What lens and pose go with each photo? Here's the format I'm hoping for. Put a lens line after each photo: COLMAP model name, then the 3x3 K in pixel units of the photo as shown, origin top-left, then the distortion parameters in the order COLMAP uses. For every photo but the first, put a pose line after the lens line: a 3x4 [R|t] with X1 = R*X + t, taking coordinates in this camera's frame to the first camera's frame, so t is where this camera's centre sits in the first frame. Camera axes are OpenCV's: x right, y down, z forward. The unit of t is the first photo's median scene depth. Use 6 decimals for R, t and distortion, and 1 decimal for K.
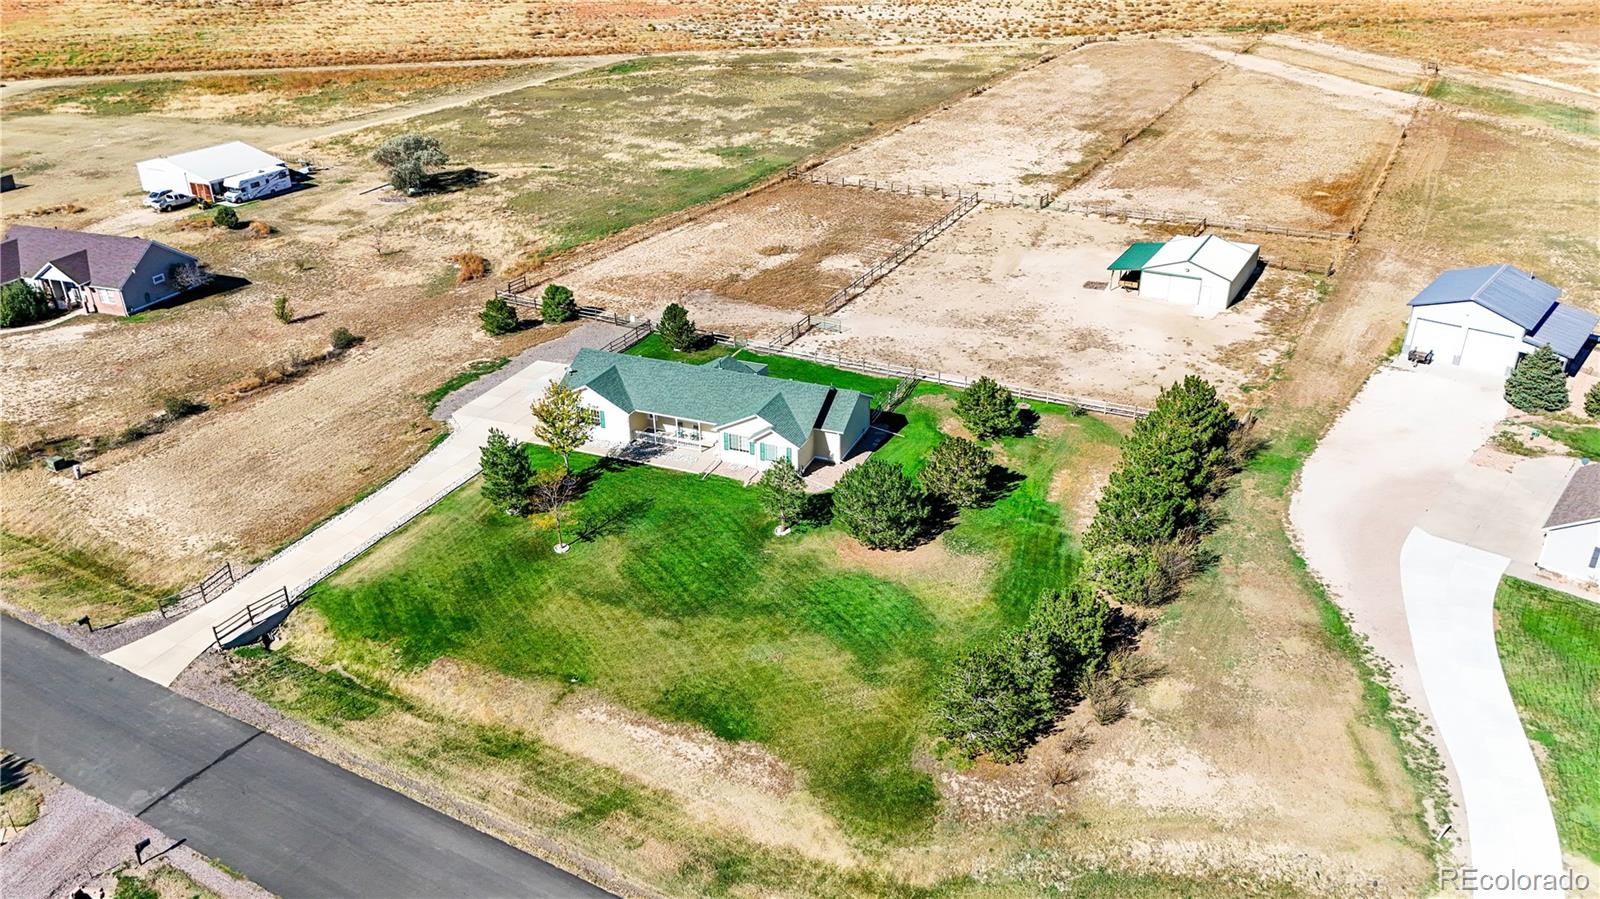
lens RADIAL K [[1159.0, 0, 805.5], [0, 1159.0, 449.4], [0, 0, 1]] dist [0.040767, -0.002803]
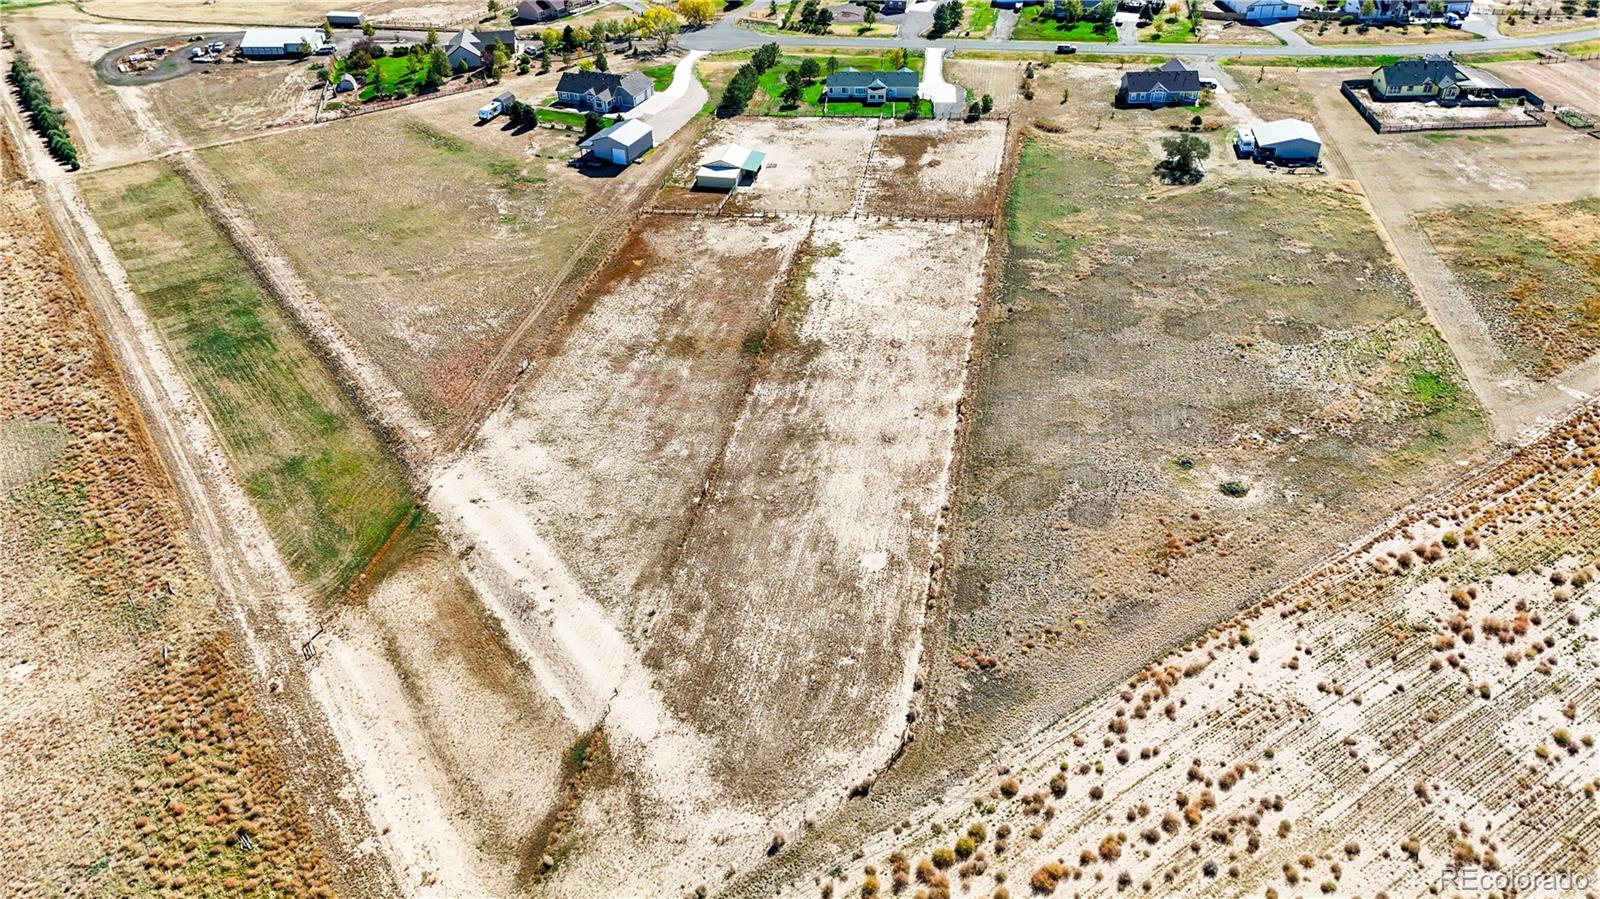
lens RADIAL K [[1159.0, 0, 803.3], [0, 1159.0, 448.9], [0, 0, 1]] dist [0.040767, -0.002803]
pose [[-0.951130, 0.198229, -0.236764, 0.697330], [-0.119074, 0.471996, 0.873522, -1.534061], [0.284909, 0.859026, -0.425326, 2.059994]]
